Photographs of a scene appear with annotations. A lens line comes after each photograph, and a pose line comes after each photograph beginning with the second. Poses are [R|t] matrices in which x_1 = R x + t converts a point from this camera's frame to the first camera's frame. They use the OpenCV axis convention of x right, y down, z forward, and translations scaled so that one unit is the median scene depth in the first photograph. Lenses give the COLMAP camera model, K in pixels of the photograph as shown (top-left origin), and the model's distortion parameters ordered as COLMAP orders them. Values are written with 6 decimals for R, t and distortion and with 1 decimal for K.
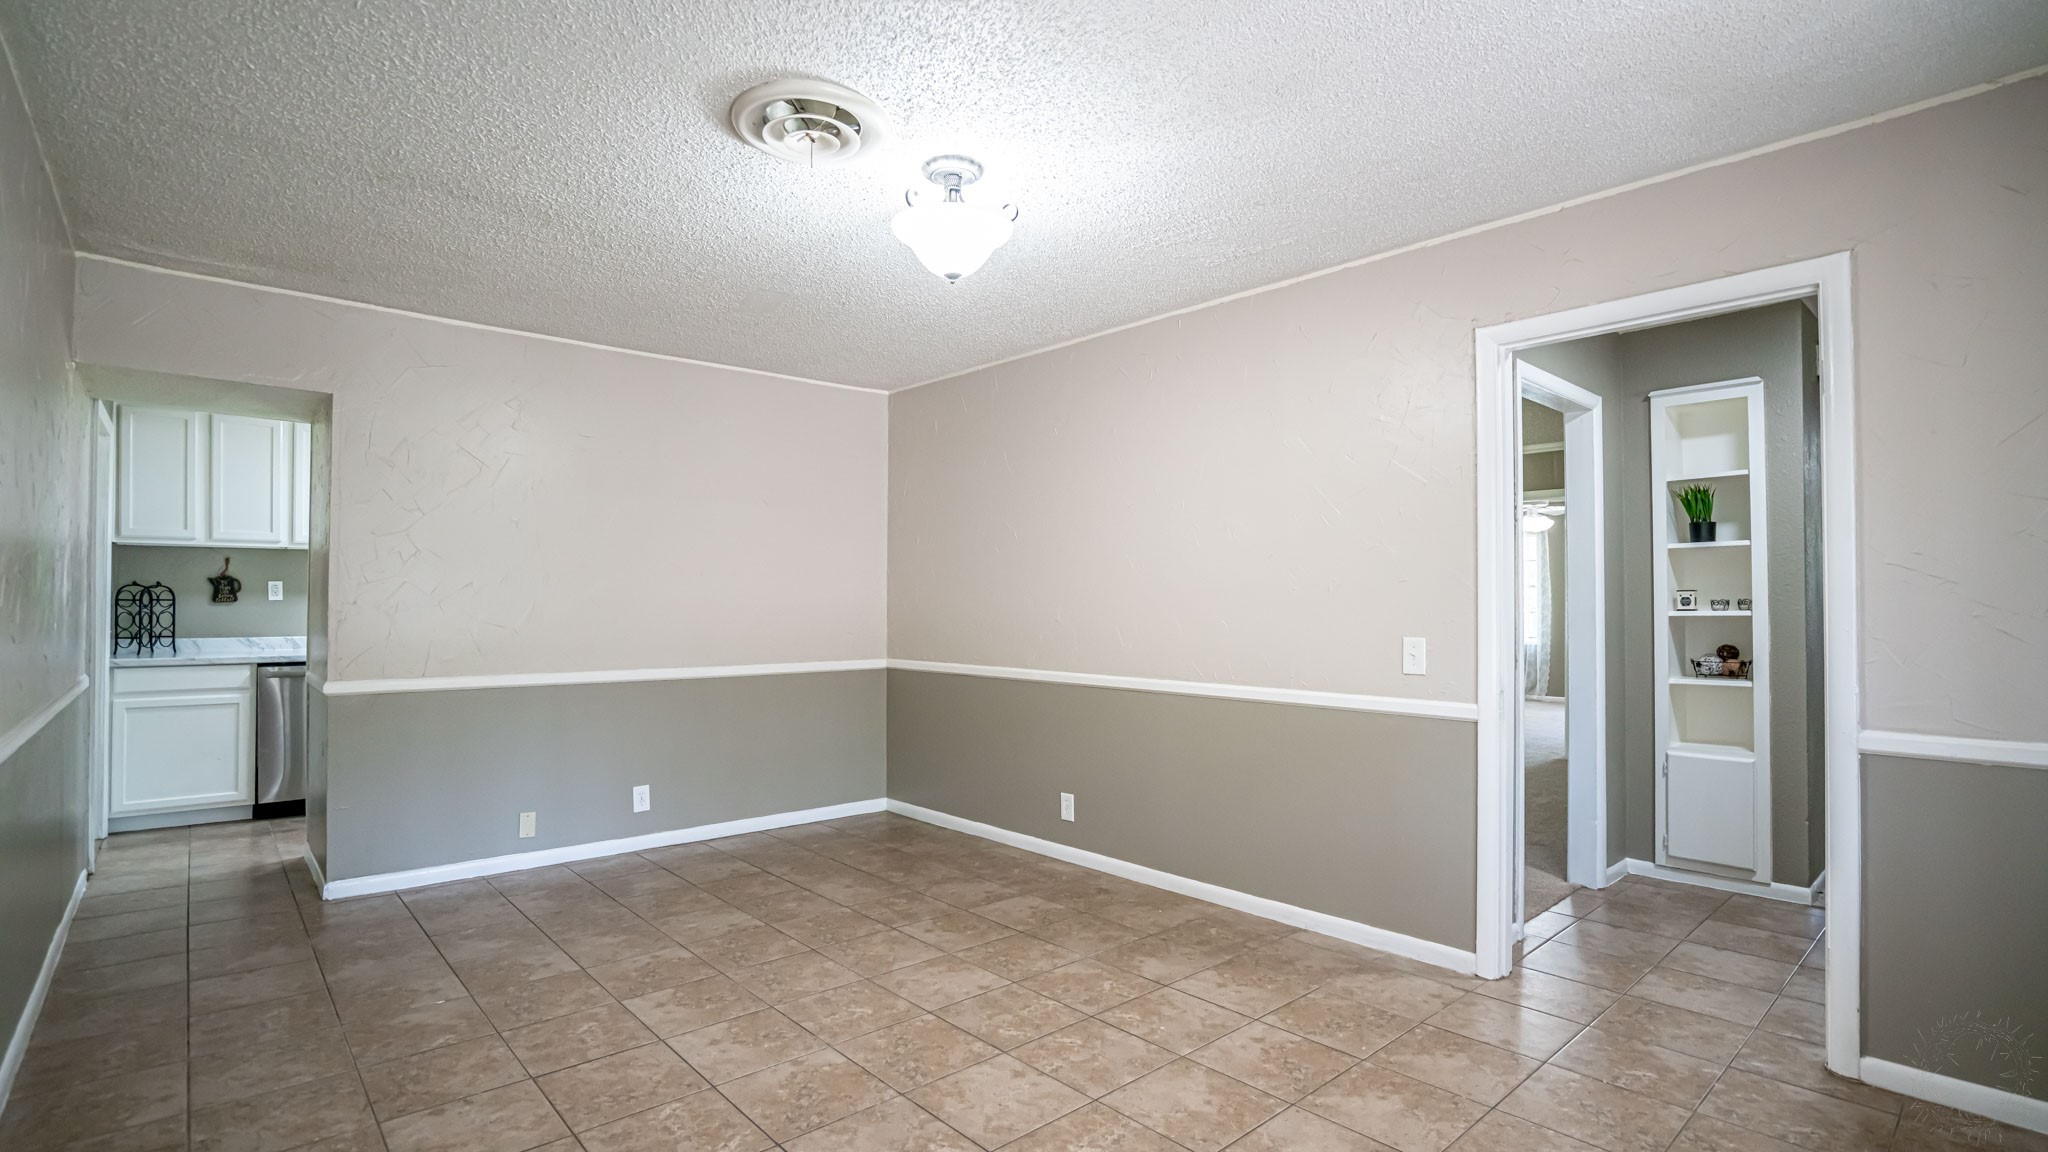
lens RADIAL K [[972.9, 0, 1024.0], [0, 972.9, 576.0], [0, 0, 1]] dist [-0.050304, 0.019911]
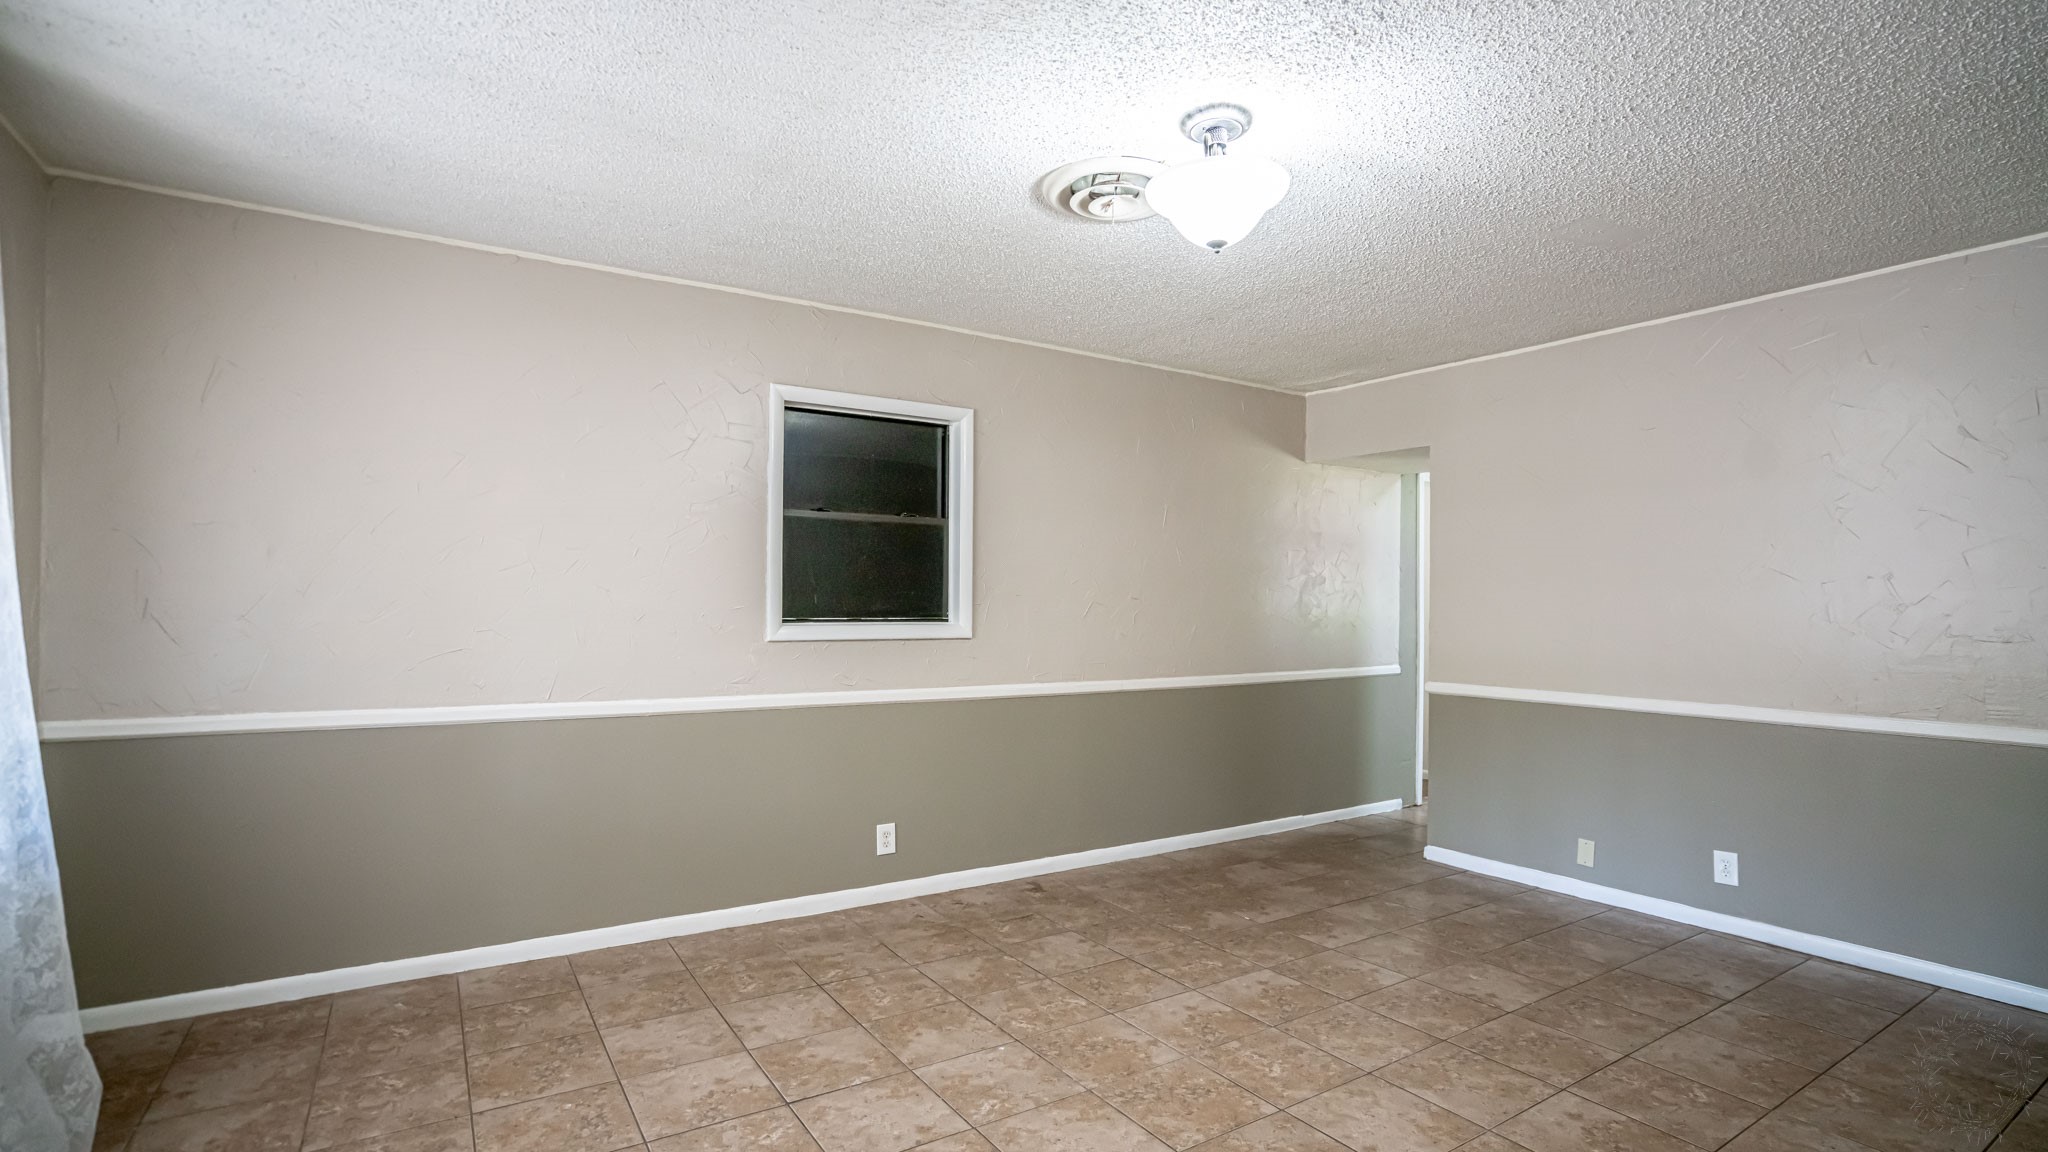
lens RADIAL K [[972.9, 0, 1024.0], [0, 972.9, 576.0], [0, 0, 1]] dist [-0.050304, 0.019911]
pose [[-0.169952, -0.034374, -0.984853, 0.669052], [0.018756, 0.999098, -0.038108, 0.017078], [0.985274, -0.024948, -0.169153, 0.810321]]
